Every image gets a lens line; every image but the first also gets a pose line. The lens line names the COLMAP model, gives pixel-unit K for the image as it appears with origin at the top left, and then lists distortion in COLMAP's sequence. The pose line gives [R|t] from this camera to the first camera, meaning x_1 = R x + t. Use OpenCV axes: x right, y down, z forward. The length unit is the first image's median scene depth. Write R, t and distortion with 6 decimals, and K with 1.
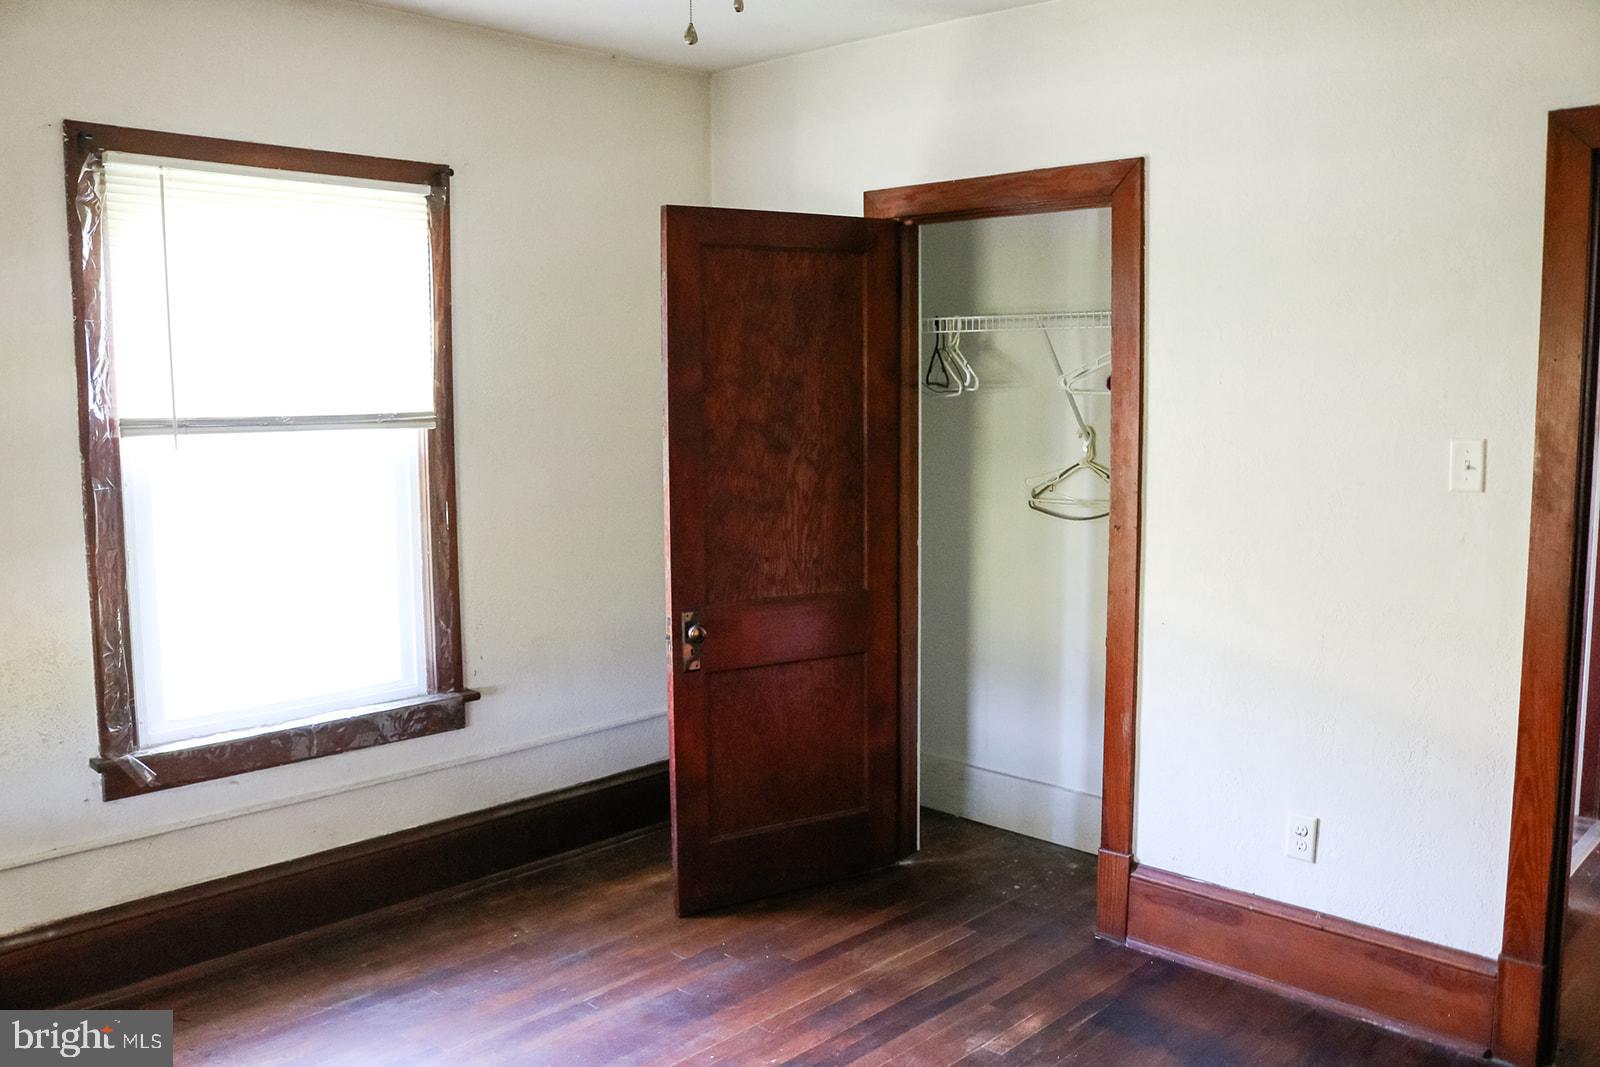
lens RADIAL K [[1330.7, 0, 800.0], [0, 1330.7, 533.5], [0, 0, 1]] dist [-0.136716, 0.109524]
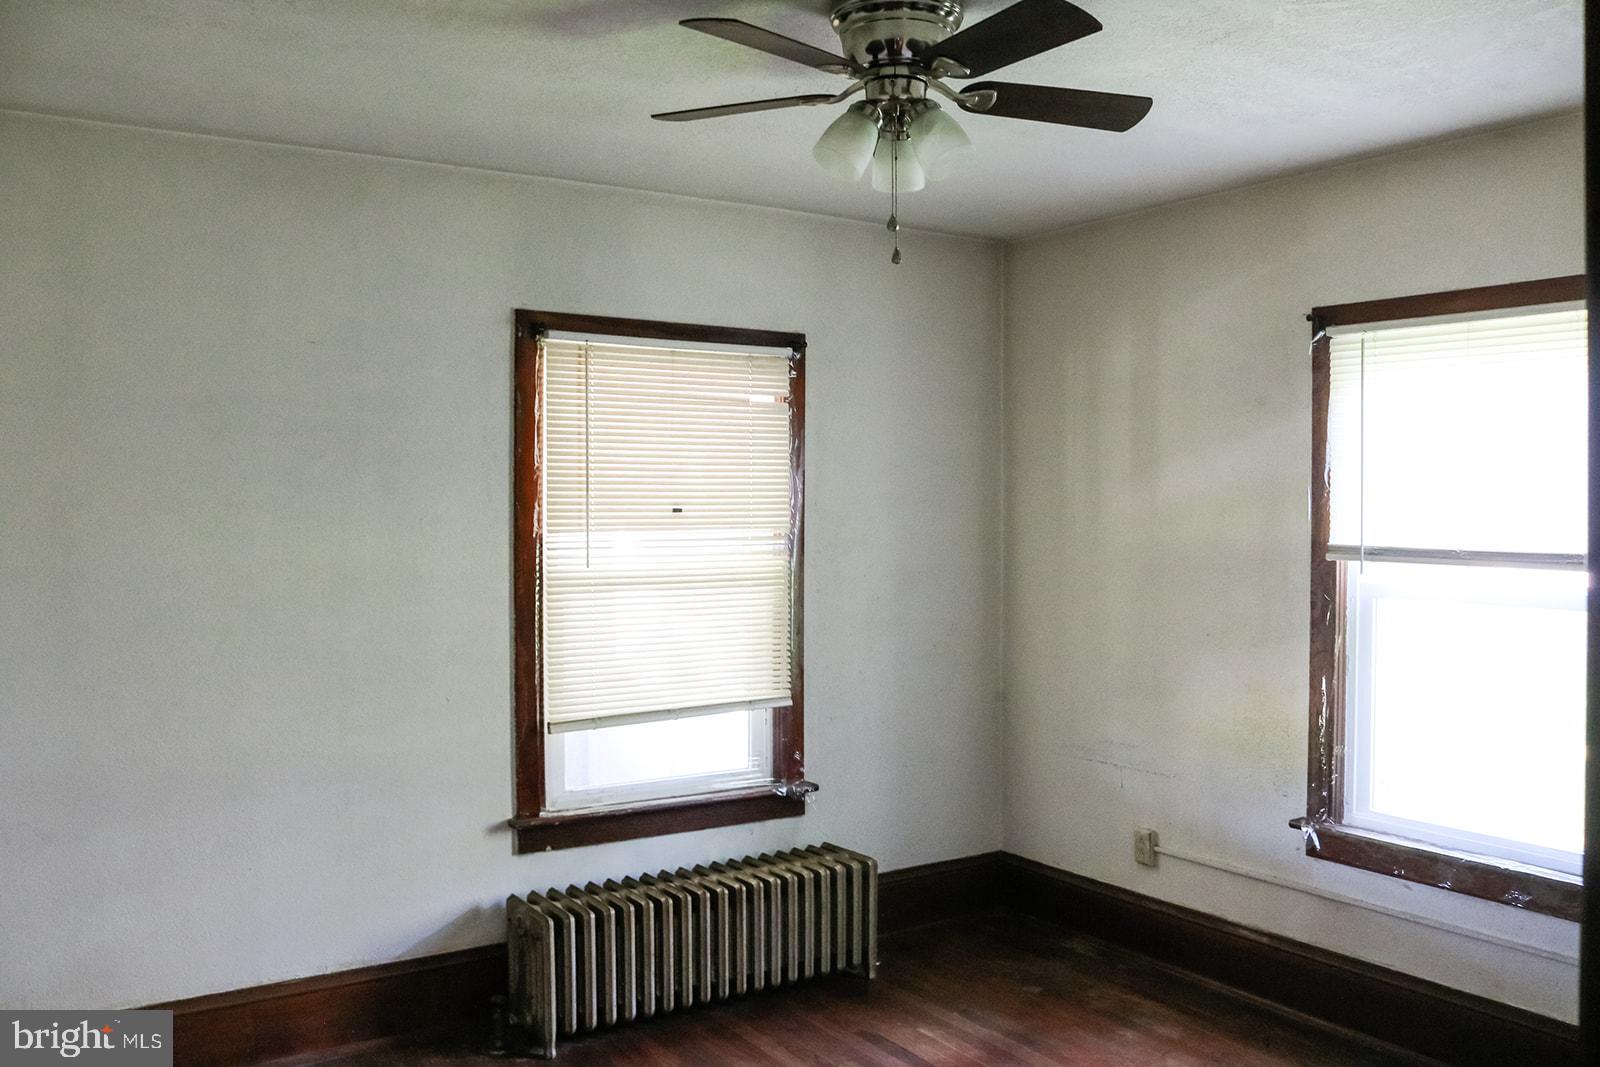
lens RADIAL K [[1330.7, 0, 800.0], [0, 1330.7, 533.5], [0, 0, 1]] dist [-0.136716, 0.109524]
pose [[-0.207912, 0.024472, -0.977841, 0.751466], [-0.115386, 0.992093, 0.049363, -0.098625], [0.971318, 0.123093, -0.203444, 0.742307]]
